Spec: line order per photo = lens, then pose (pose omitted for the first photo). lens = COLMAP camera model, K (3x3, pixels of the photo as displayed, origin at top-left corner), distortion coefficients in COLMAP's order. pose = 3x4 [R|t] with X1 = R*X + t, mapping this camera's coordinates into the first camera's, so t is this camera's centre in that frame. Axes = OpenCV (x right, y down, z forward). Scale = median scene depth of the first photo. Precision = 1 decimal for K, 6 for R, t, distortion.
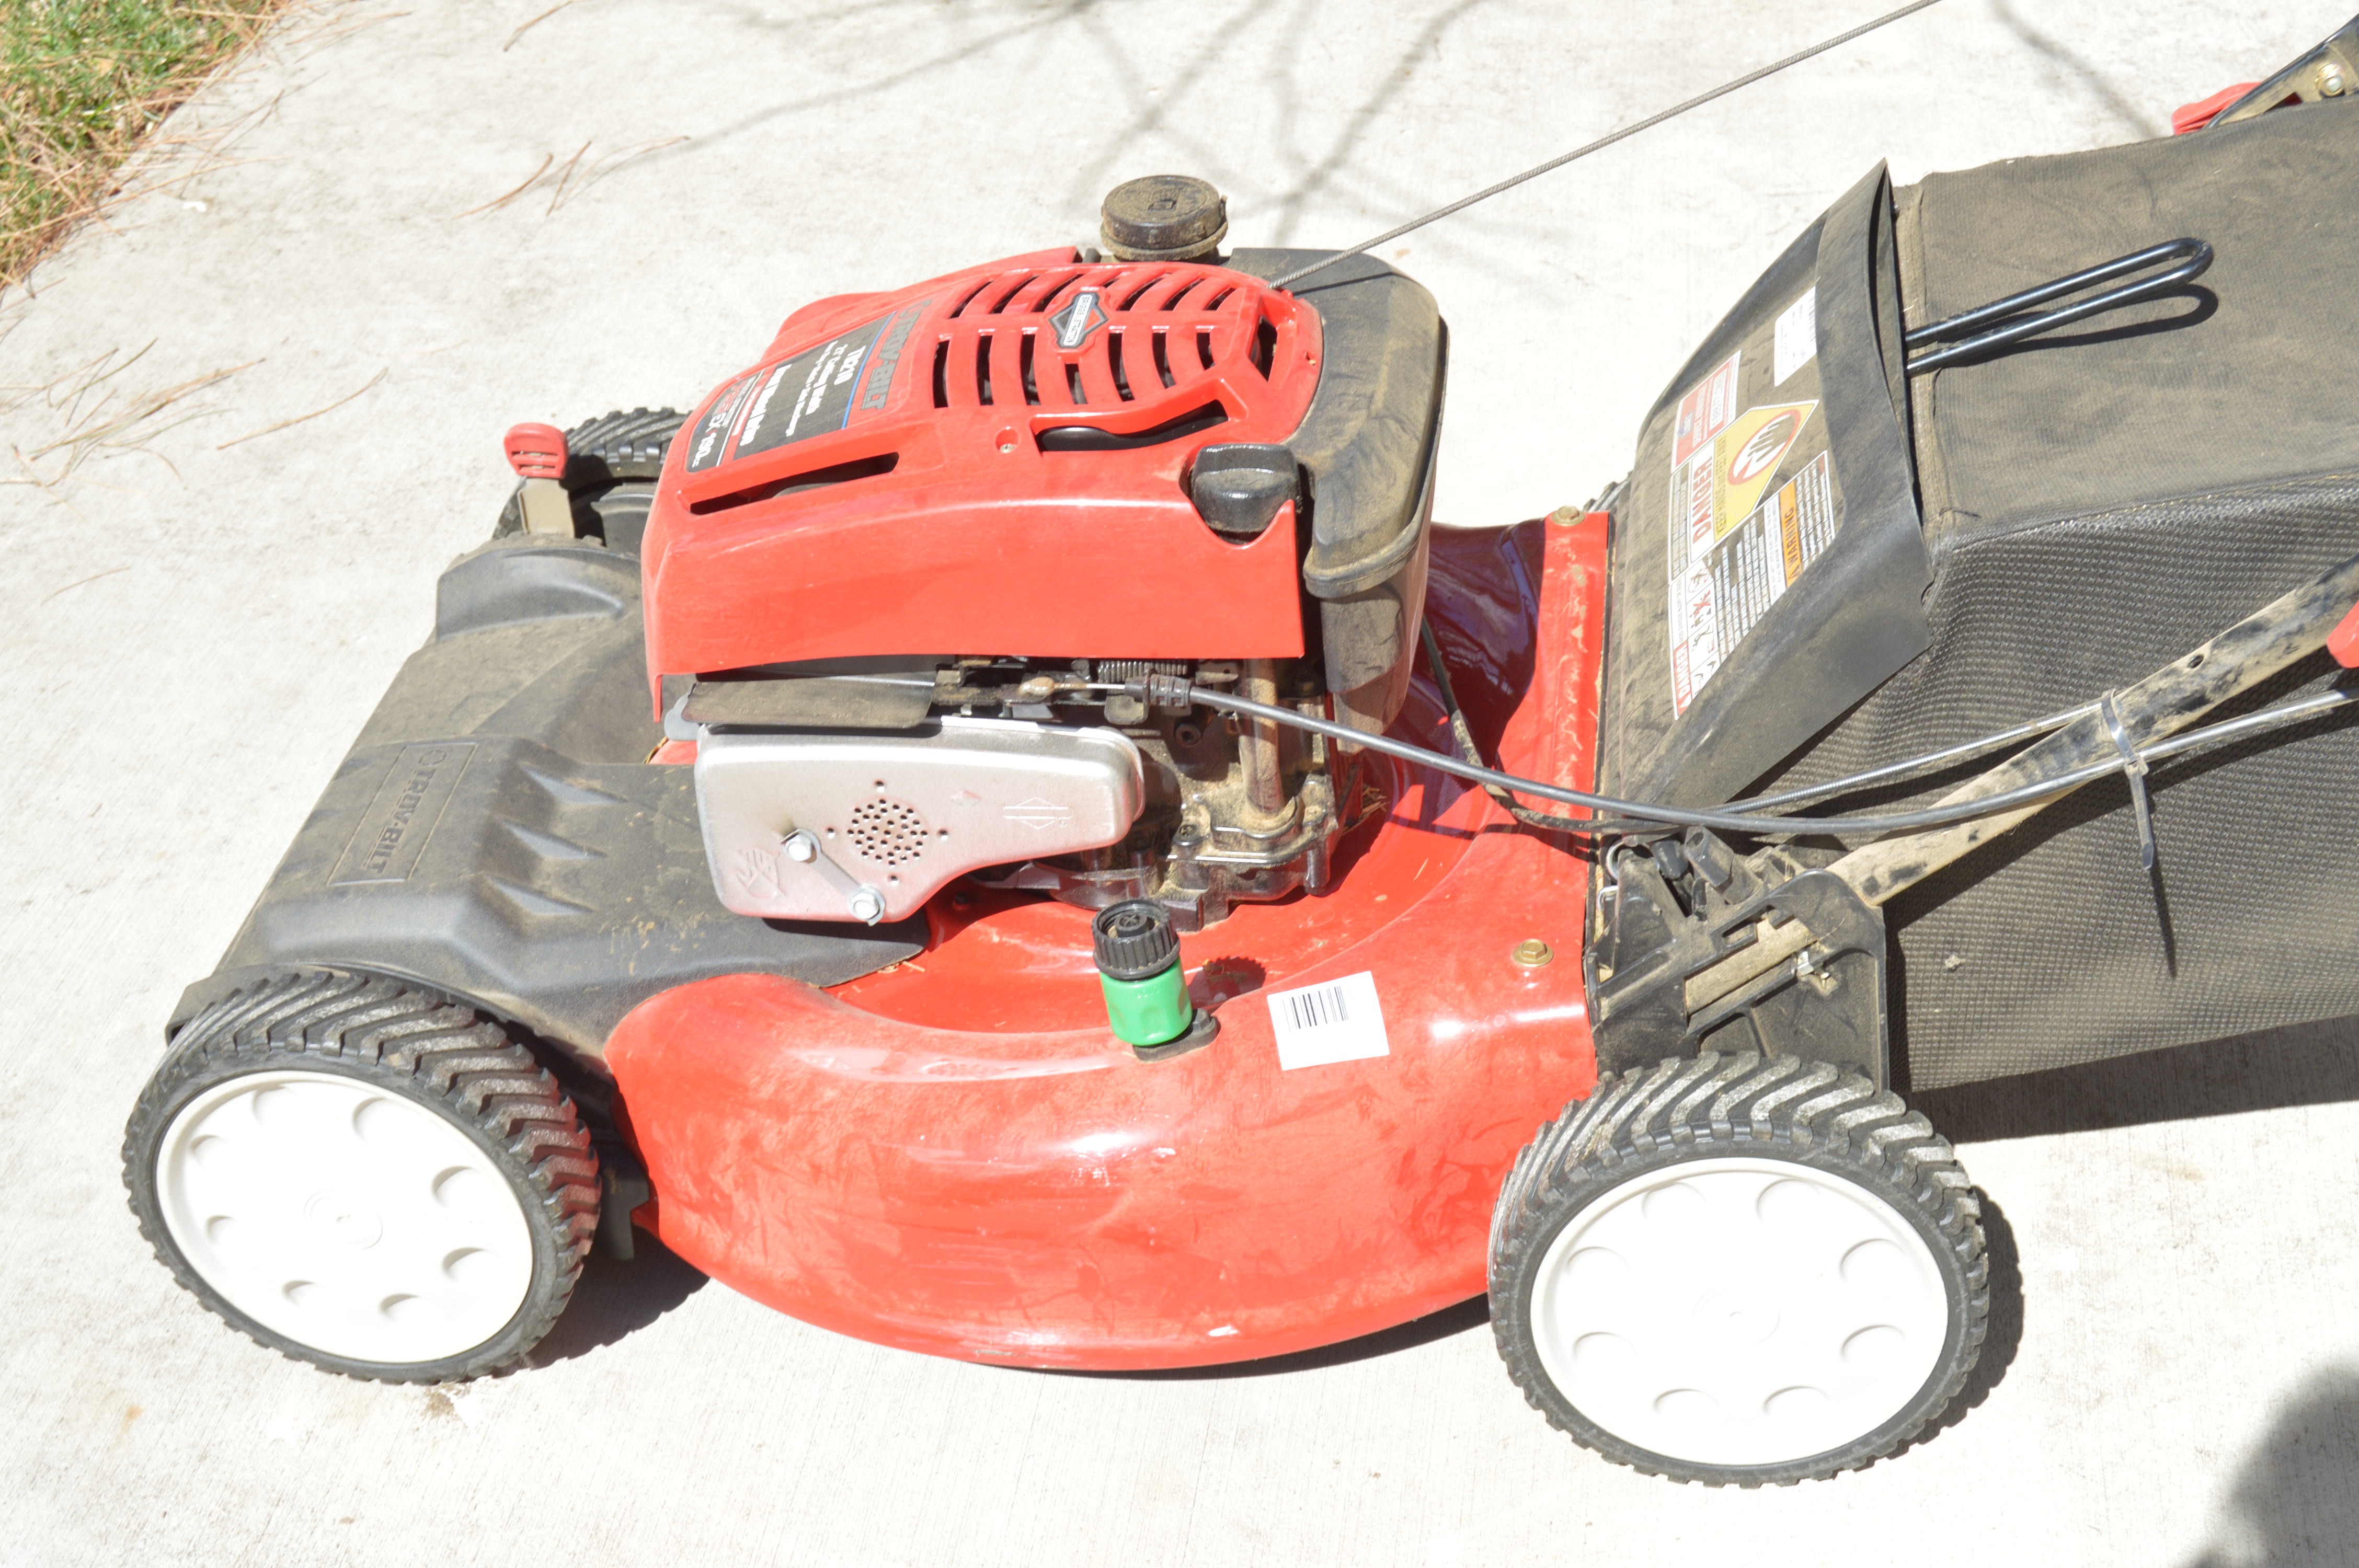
lens RADIAL K [[3121.3, 0, 1185.2], [0, 3121.3, 809.4], [0, 0, 1]] dist [-0.043735, -0.025229]
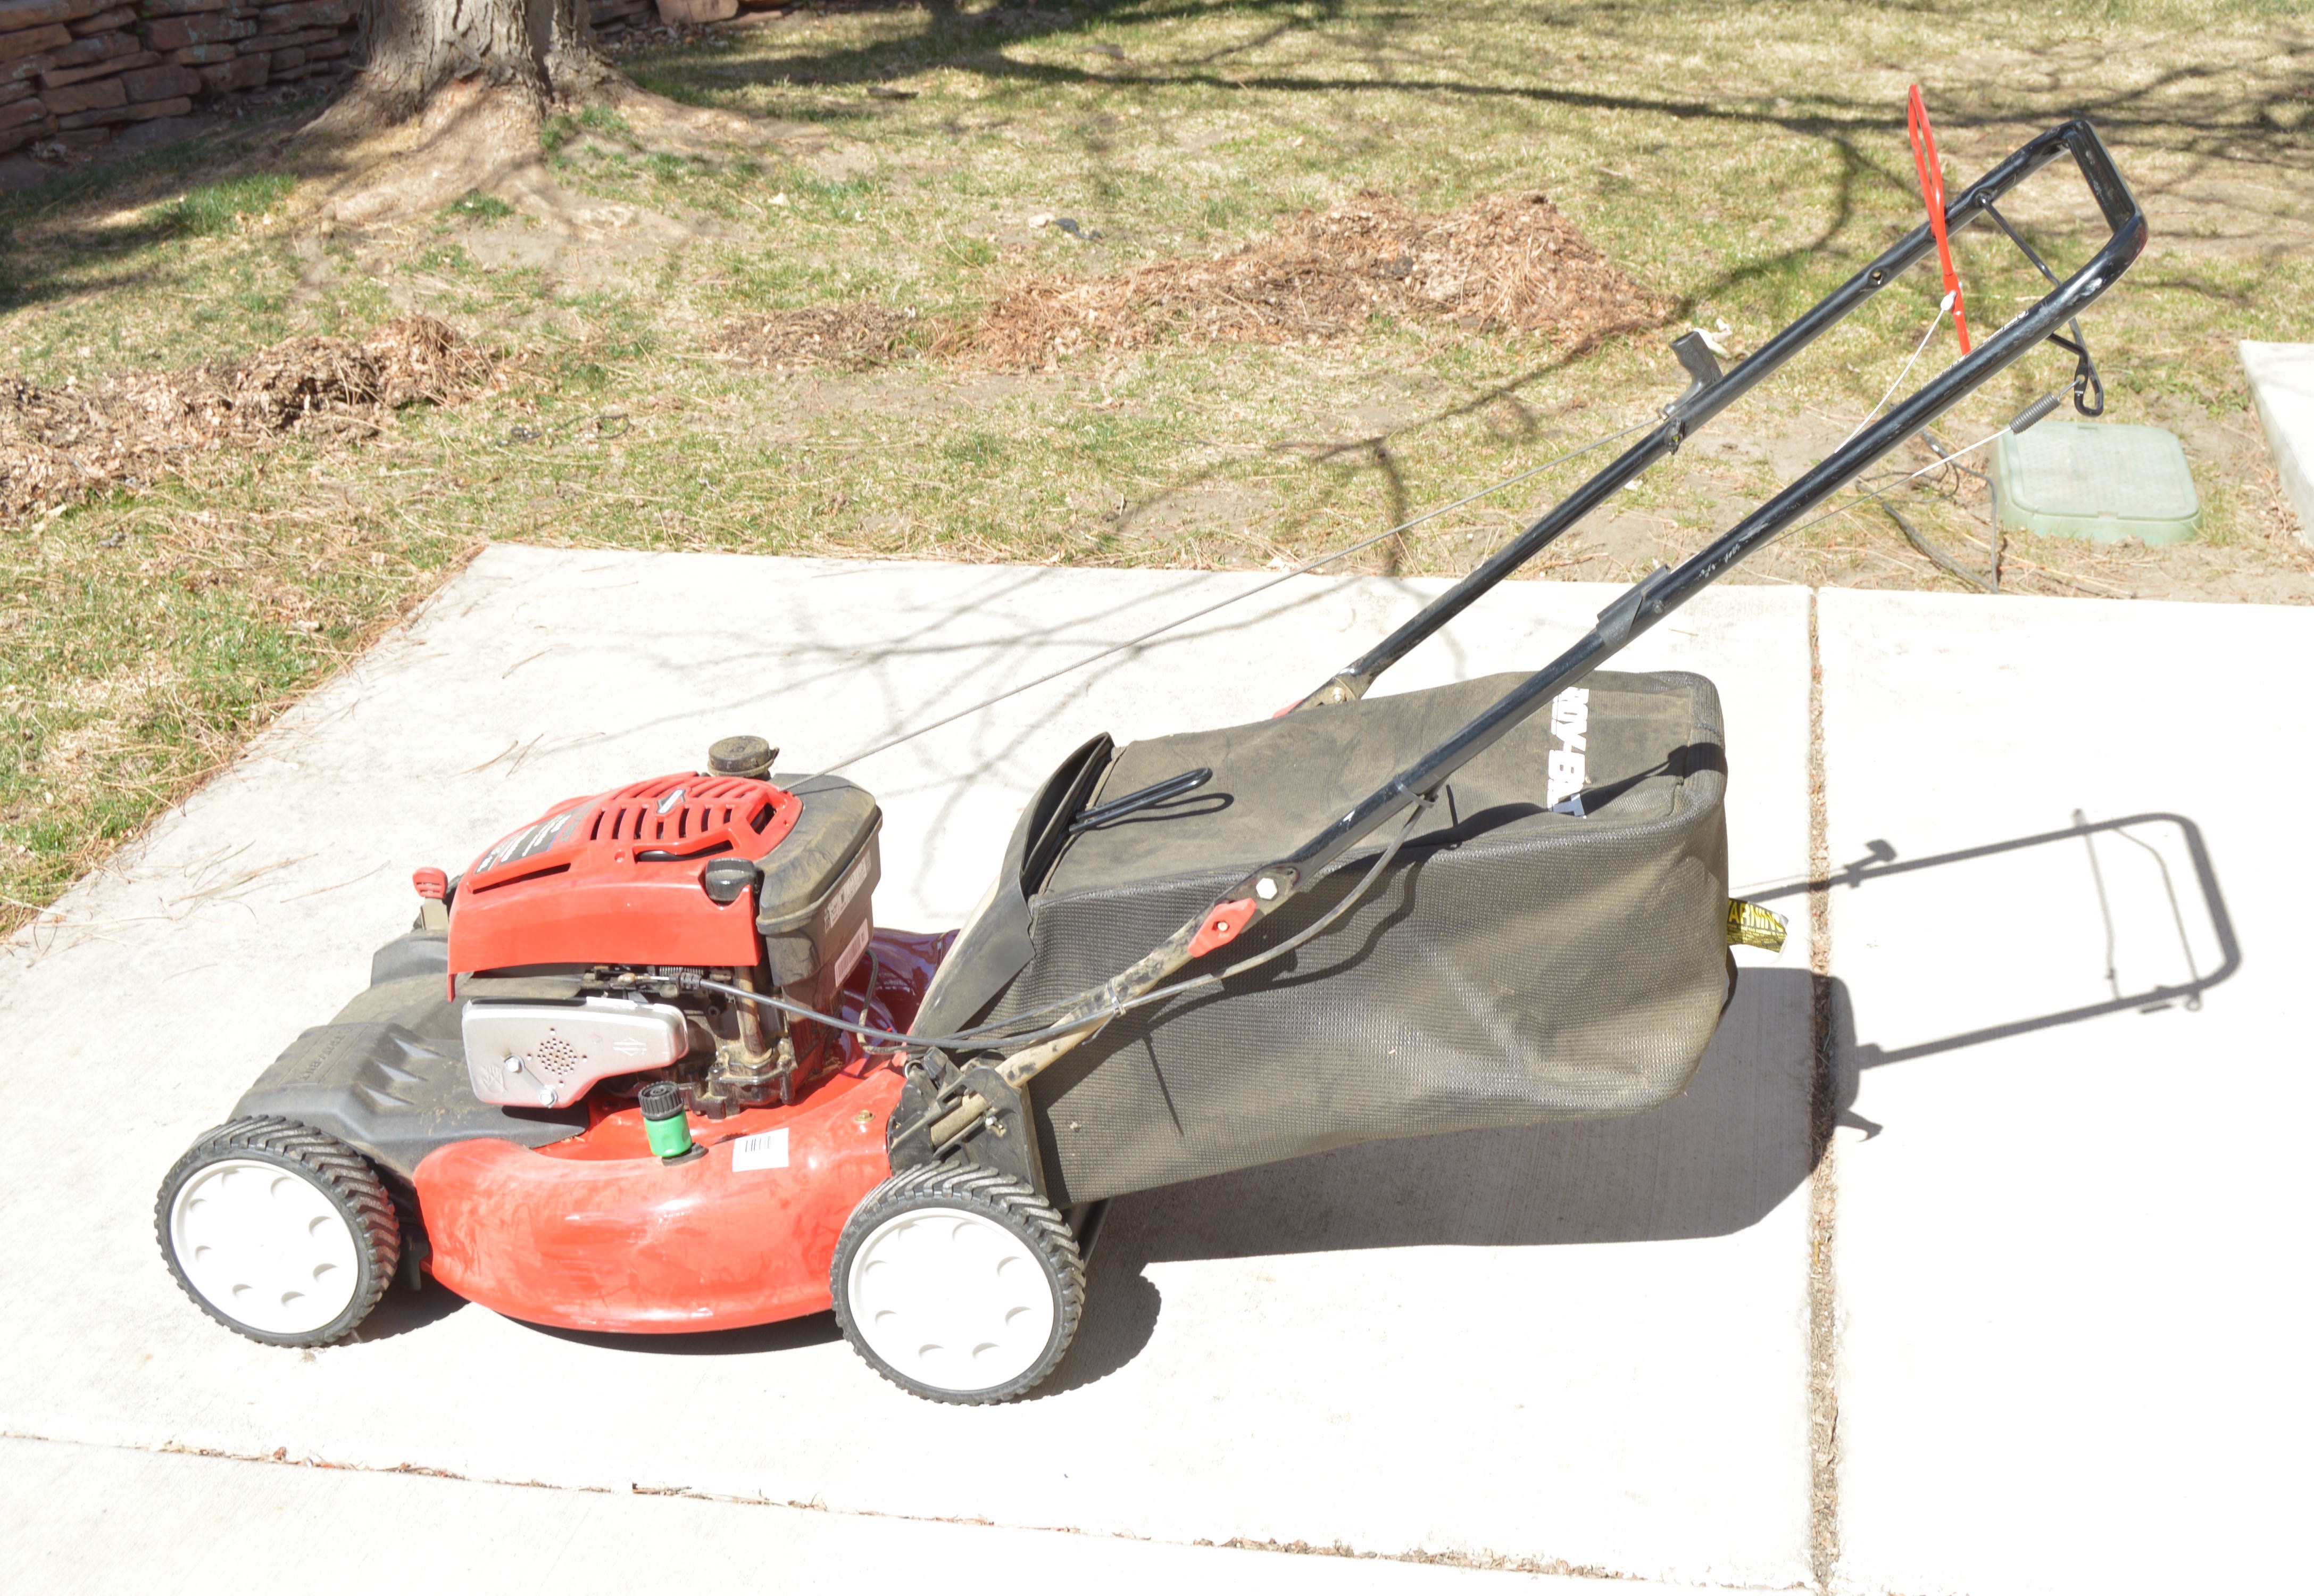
lens RADIAL K [[2728.7, 0, 1157.0], [0, 2728.7, 798.0], [0, 0, 1]] dist [-0.068095, 0.033629]
pose [[0.999319, 0.022430, -0.029294, 0.316238], [-0.028012, 0.977989, -0.206765, 0.184696], [0.024011, 0.207445, 0.977952, -0.666948]]
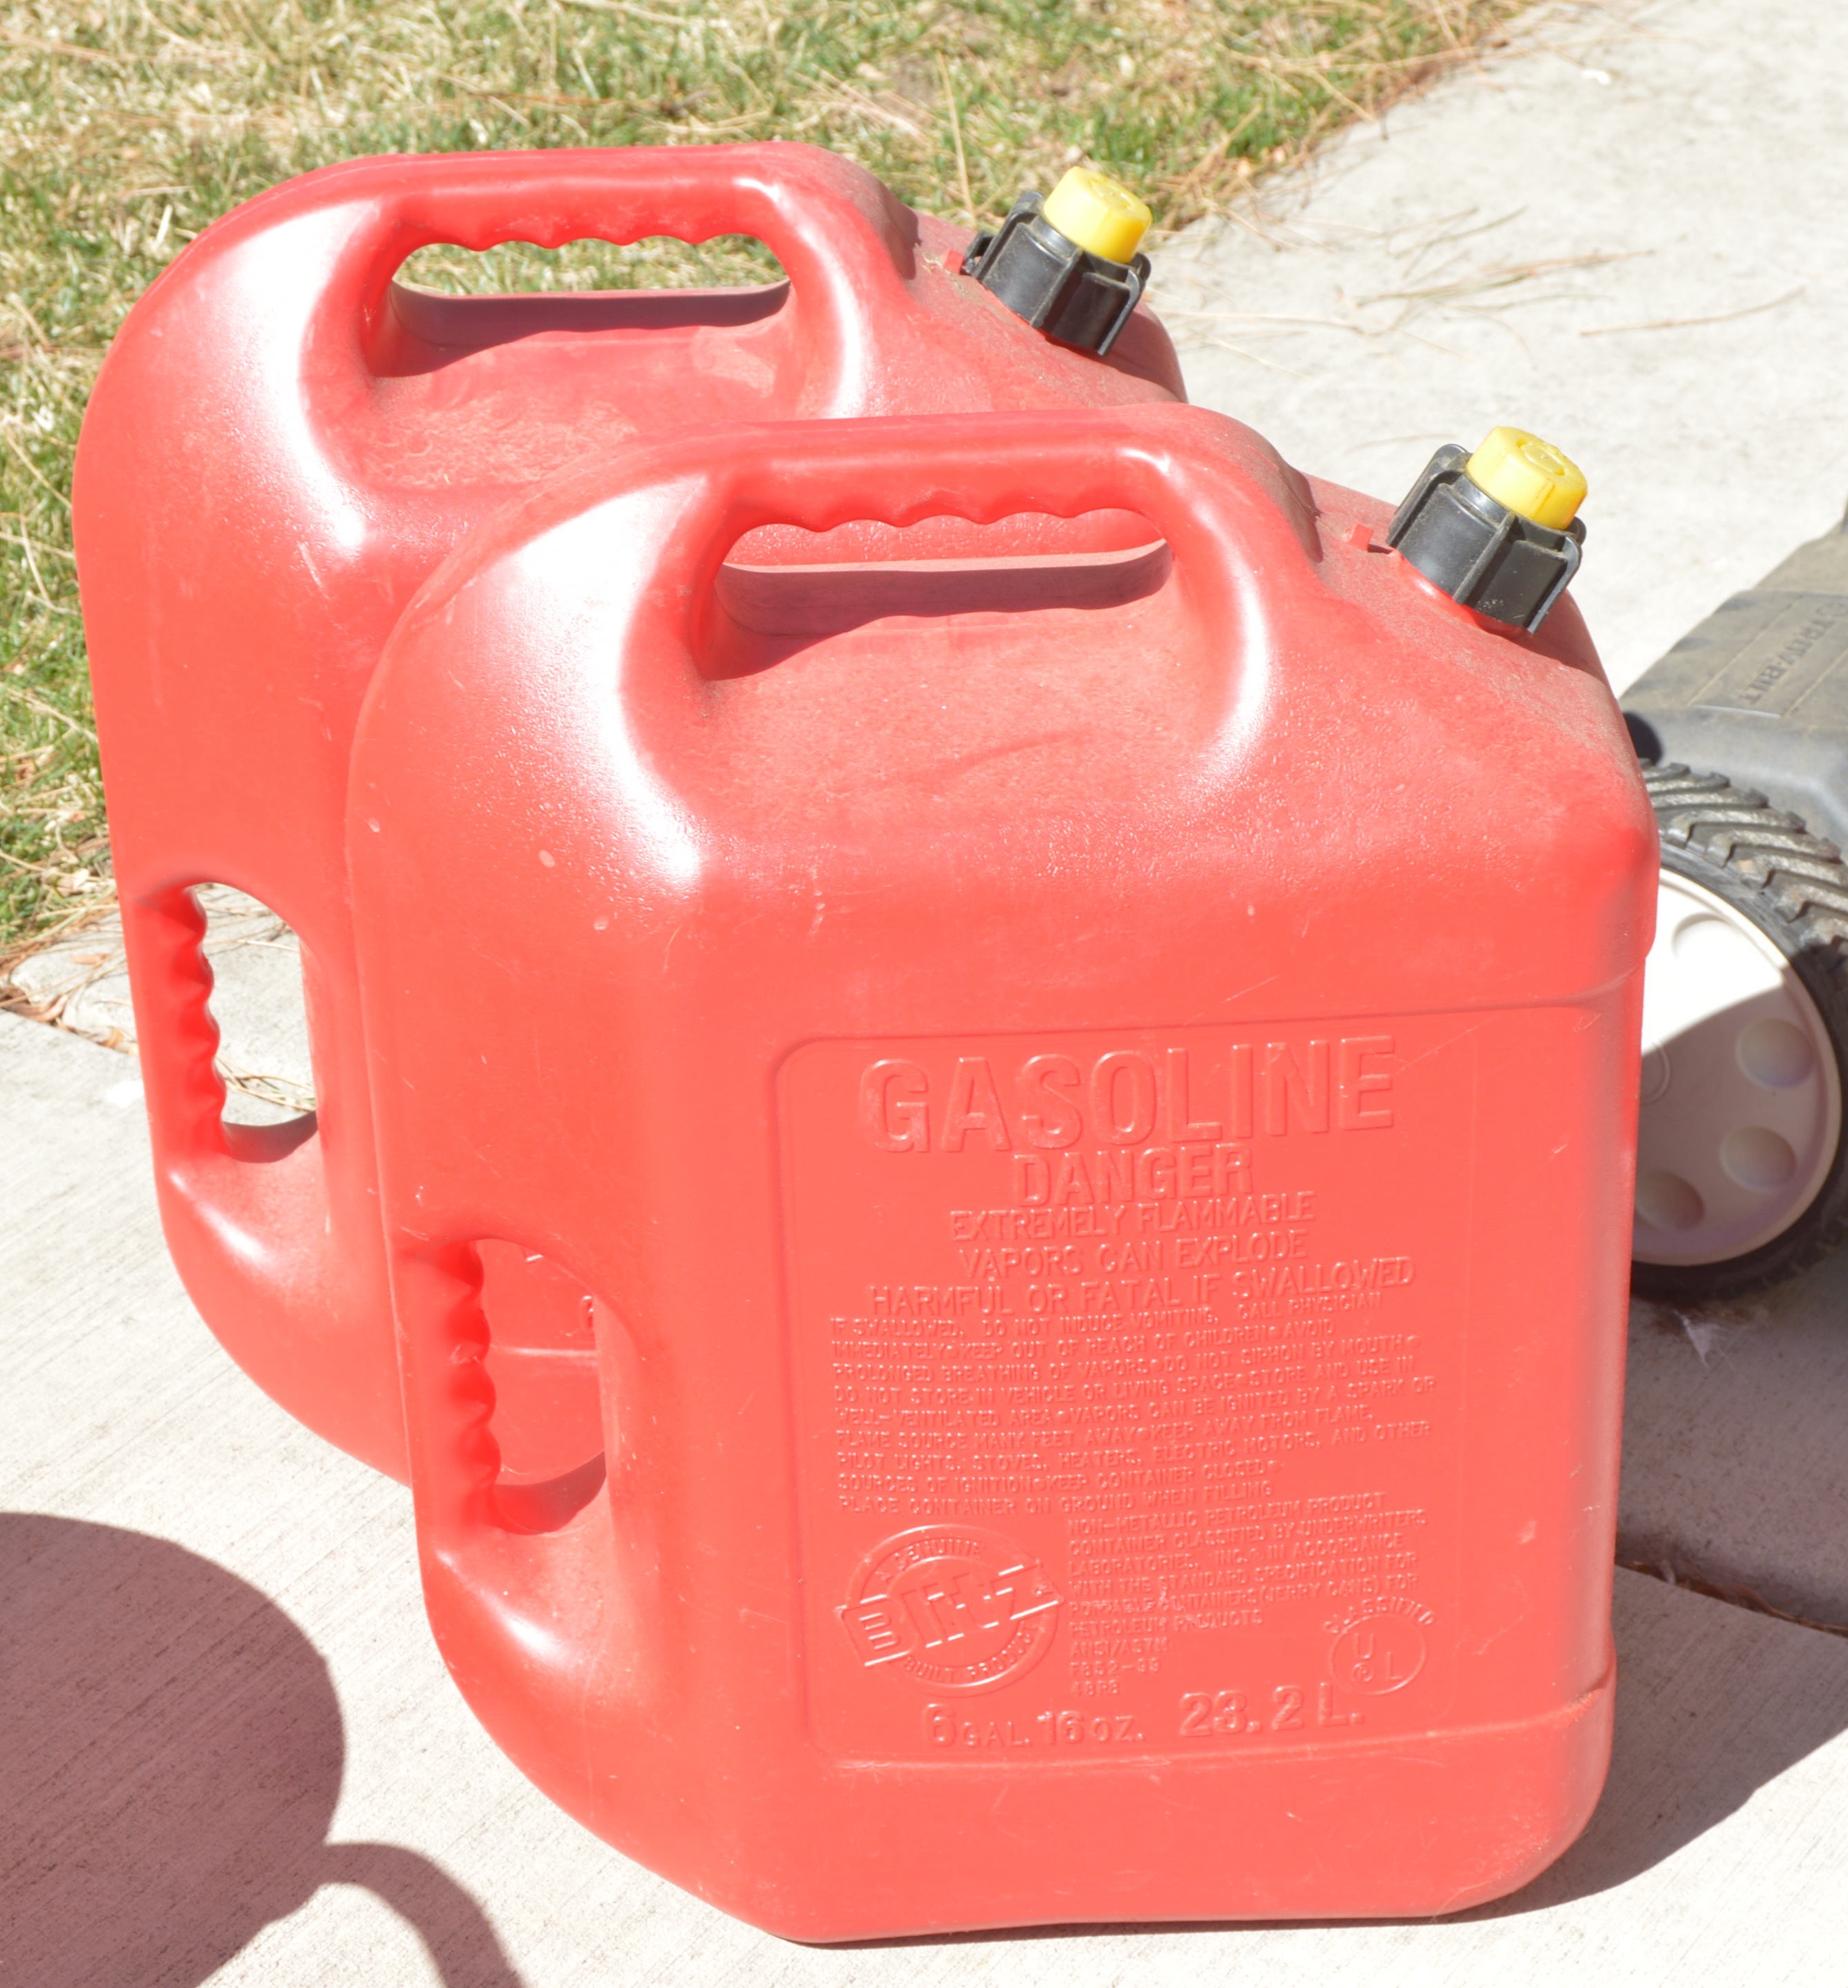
lens RADIAL K [[4612.1, 0, 924.0], [0, 4612.1, 994.0], [0, 0, 1]] dist [-0.055560, 0.042258]
pose [[0.903126, 0.228127, -0.363761, 0.008424], [-0.252021, 0.967537, -0.018929, 0.179623], [0.347634, 0.108771, 0.931300, -0.227442]]
